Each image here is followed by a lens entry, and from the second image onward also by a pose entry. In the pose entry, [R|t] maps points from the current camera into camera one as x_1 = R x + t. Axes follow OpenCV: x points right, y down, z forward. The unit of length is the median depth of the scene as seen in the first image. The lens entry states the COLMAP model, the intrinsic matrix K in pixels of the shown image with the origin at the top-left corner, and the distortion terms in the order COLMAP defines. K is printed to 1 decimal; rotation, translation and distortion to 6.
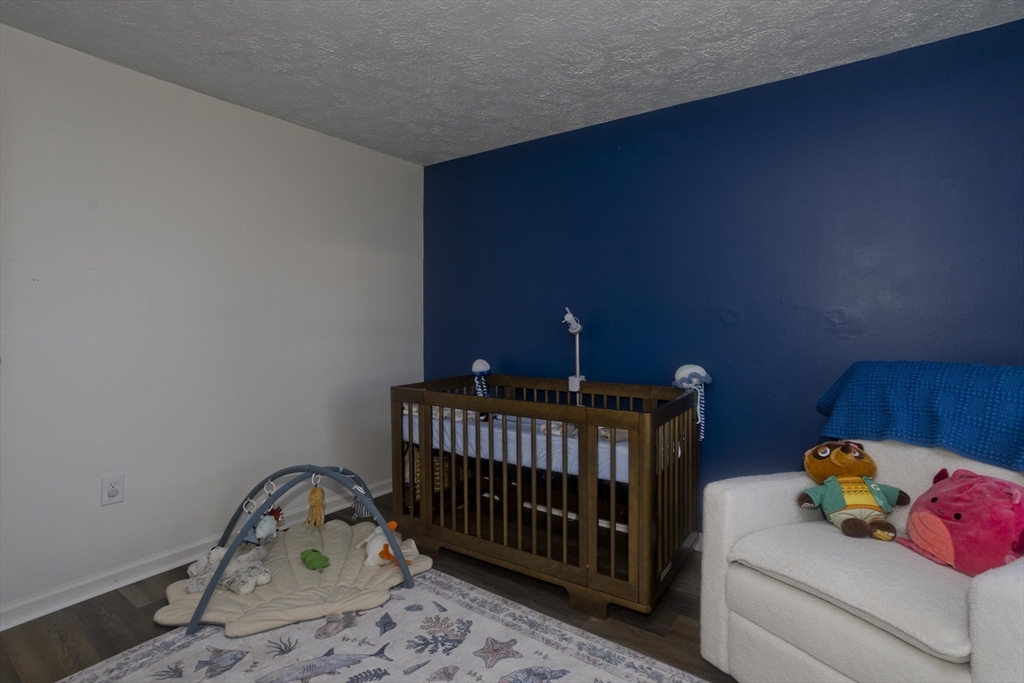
lens RADIAL K [[489.0, 0, 517.8], [0, 489.0, 335.9], [0, 0, 1]] dist [-0.049531, 0.028914]
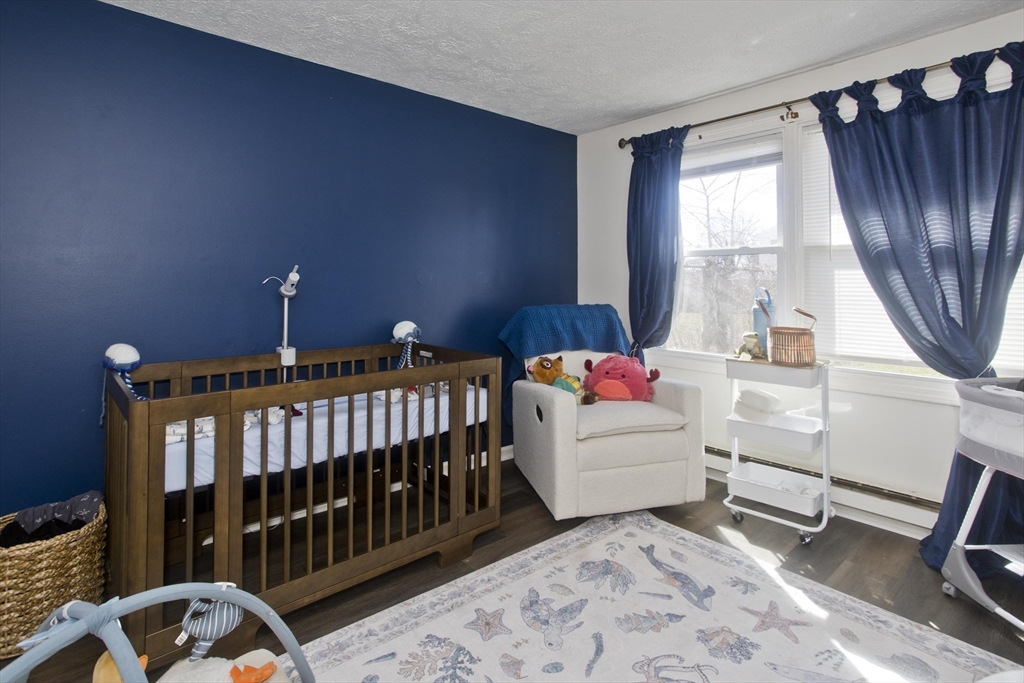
lens RADIAL K [[483.3, 0, 510.1], [0, 483.3, 273.2], [0, 0, 1]] dist [-0.051680, 0.026610]
pose [[0.282266, 0.024814, 0.959015, -0.769766], [0.028708, 0.998999, -0.034298, -0.008312], [-0.958907, 0.037212, 0.281271, 0.537440]]
